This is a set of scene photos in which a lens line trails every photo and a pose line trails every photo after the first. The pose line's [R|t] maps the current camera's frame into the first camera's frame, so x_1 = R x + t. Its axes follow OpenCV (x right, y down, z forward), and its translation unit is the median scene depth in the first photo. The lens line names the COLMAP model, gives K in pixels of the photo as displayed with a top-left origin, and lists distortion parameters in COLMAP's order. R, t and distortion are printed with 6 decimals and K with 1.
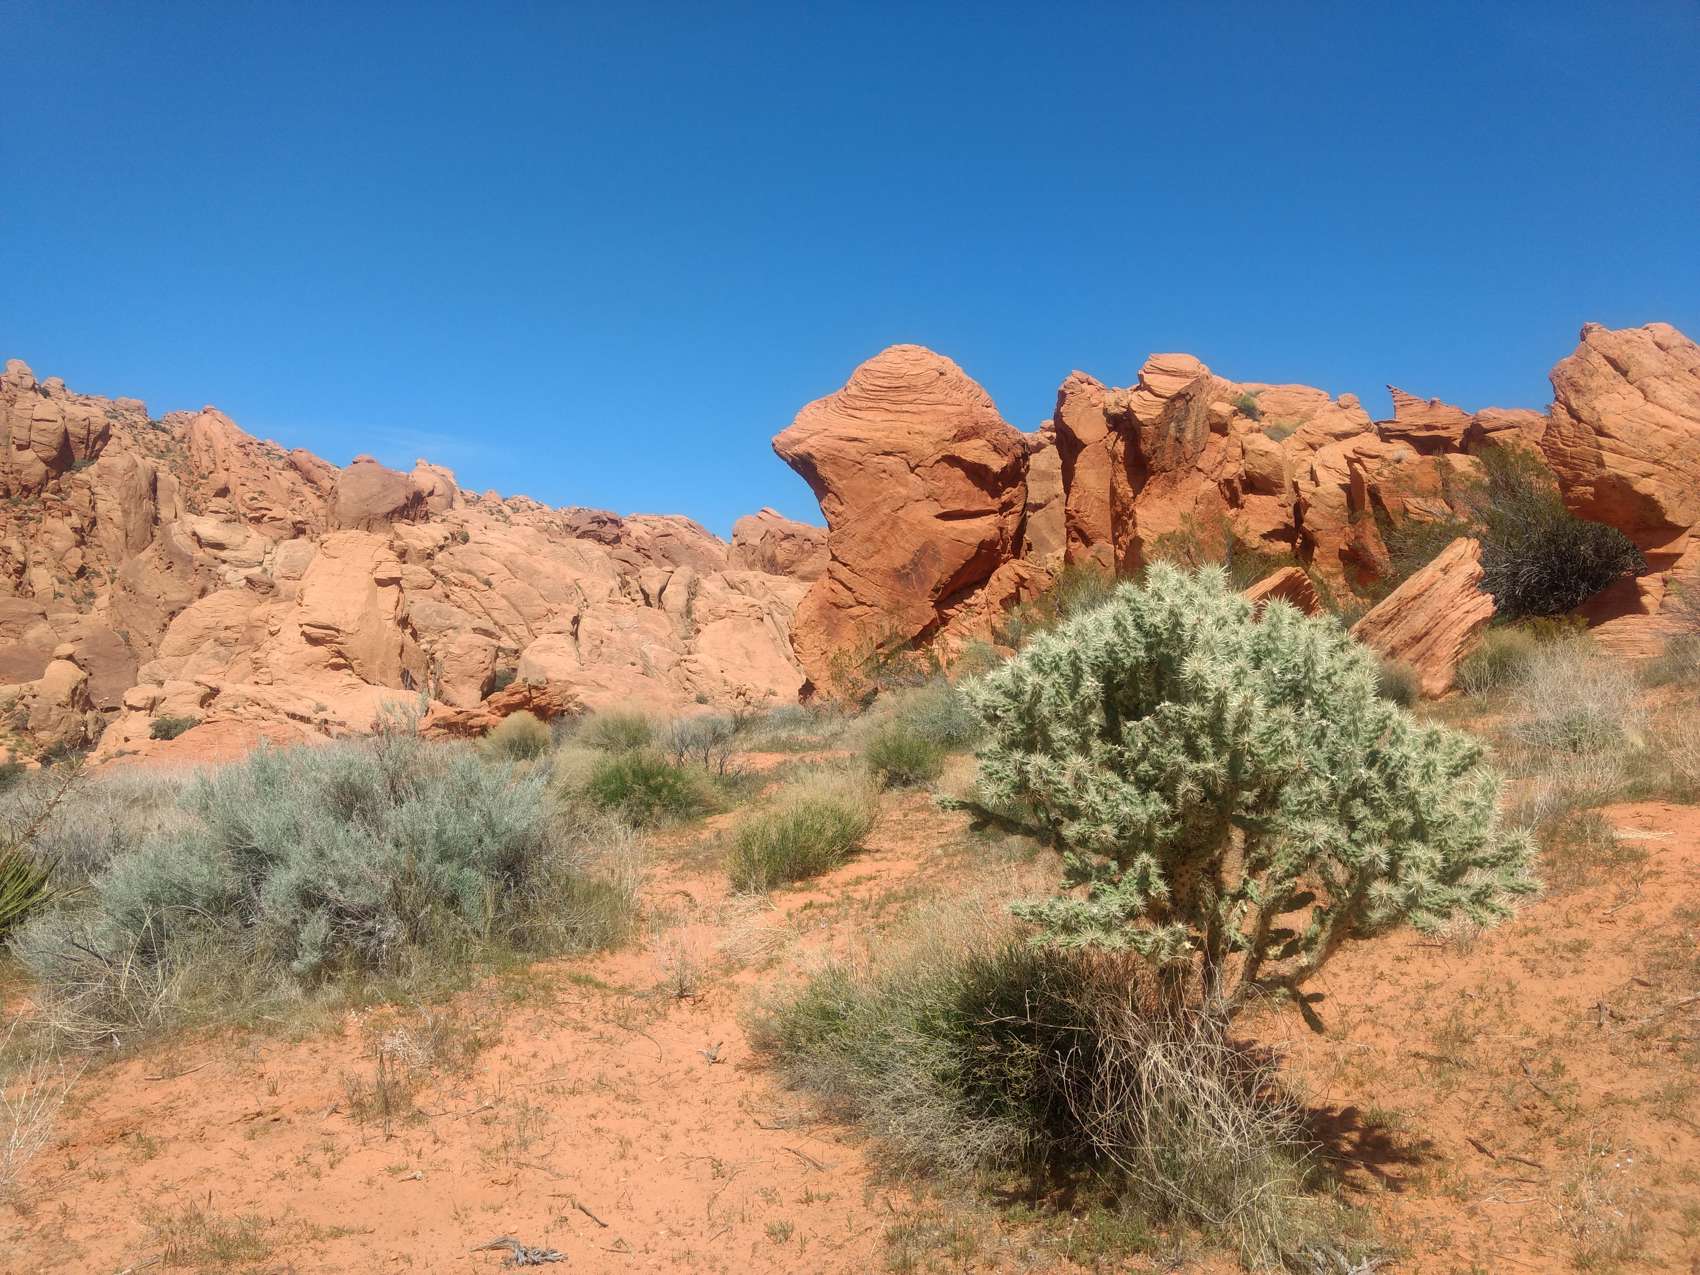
lens RADIAL K [[1324.2, 0, 851.7], [0, 1324.2, 632.8], [0, 0, 1]] dist [0.035314, 0.005745]
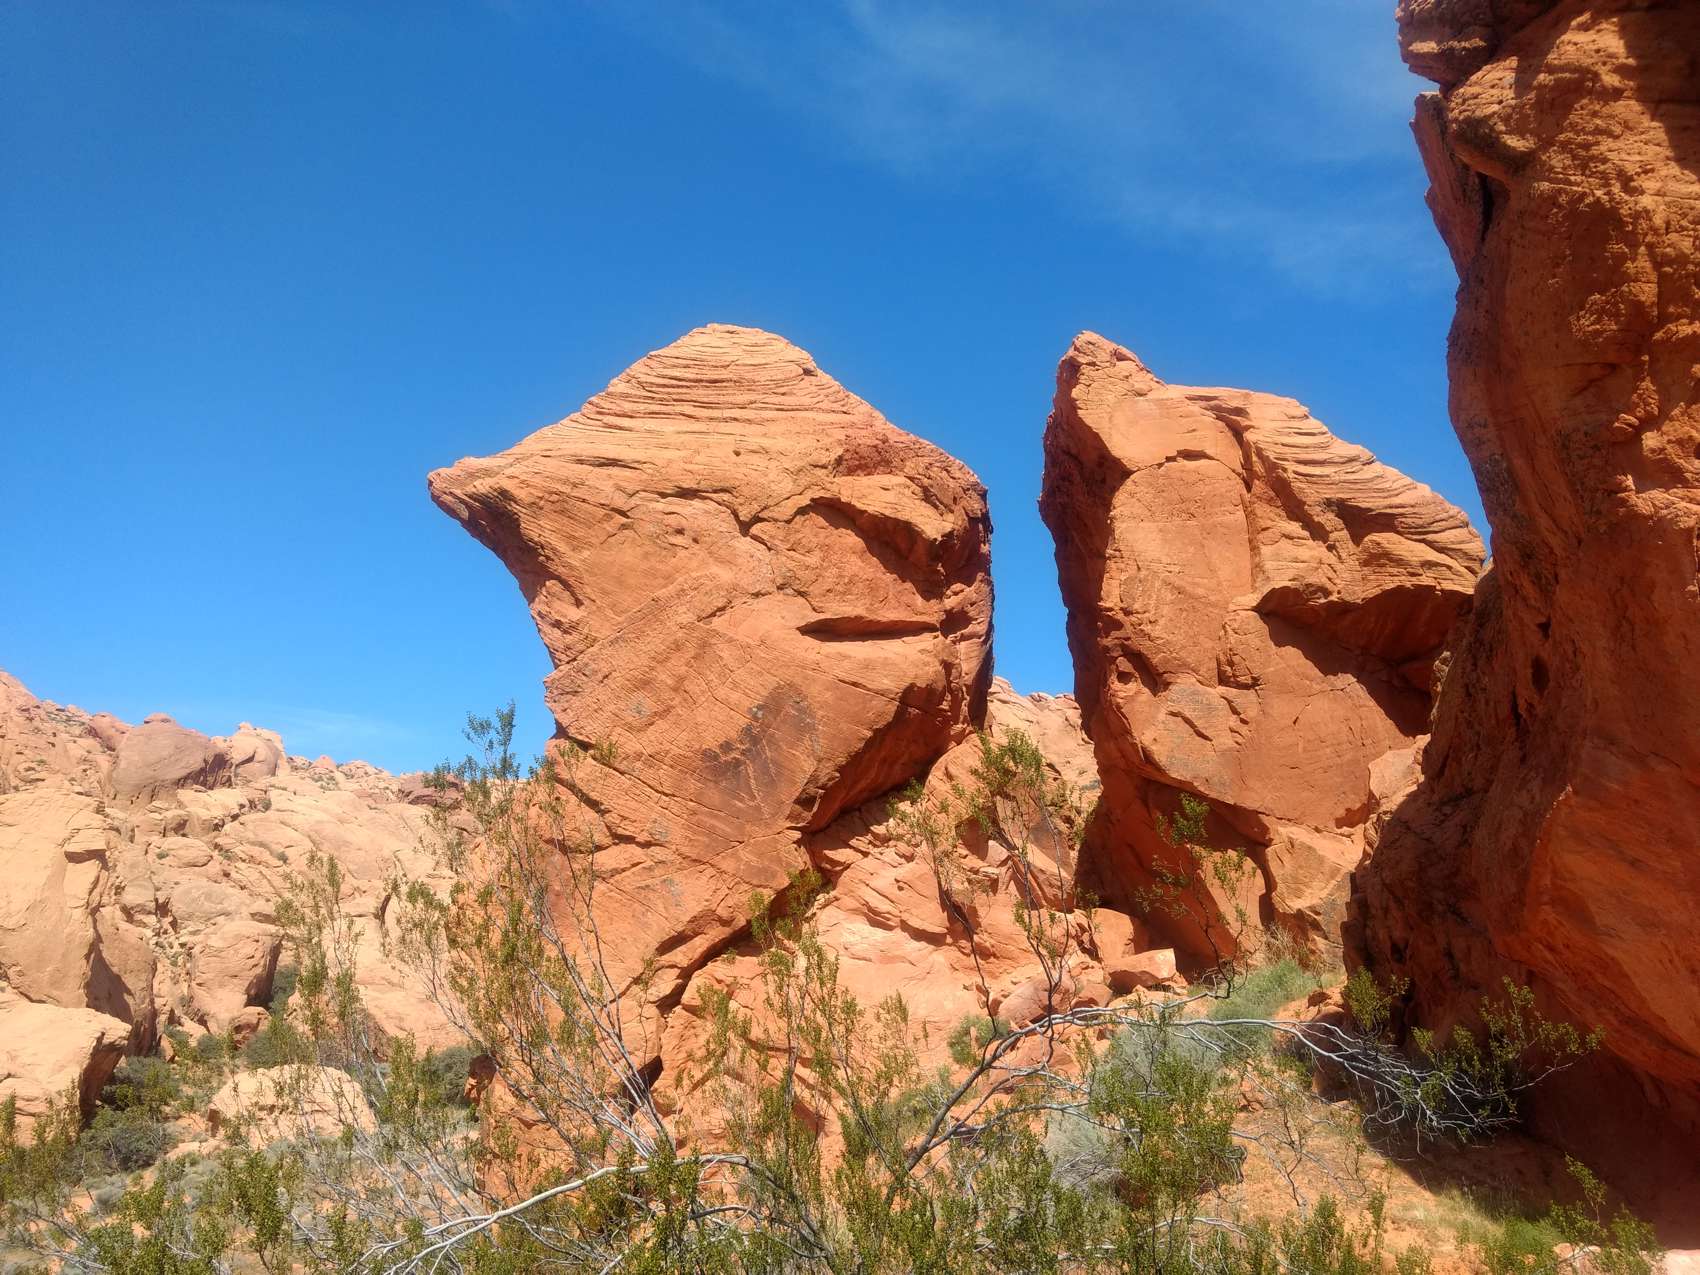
lens RADIAL K [[1324.2, 0, 815.1], [0, 1324.2, 626.4], [0, 0, 1]] dist [0.035314, 0.005745]
pose [[0.997767, -0.013129, 0.065492, 0.039032], [0.026205, 0.978824, -0.203018, -0.001753], [-0.061439, 0.204281, 0.976982, 0.564426]]
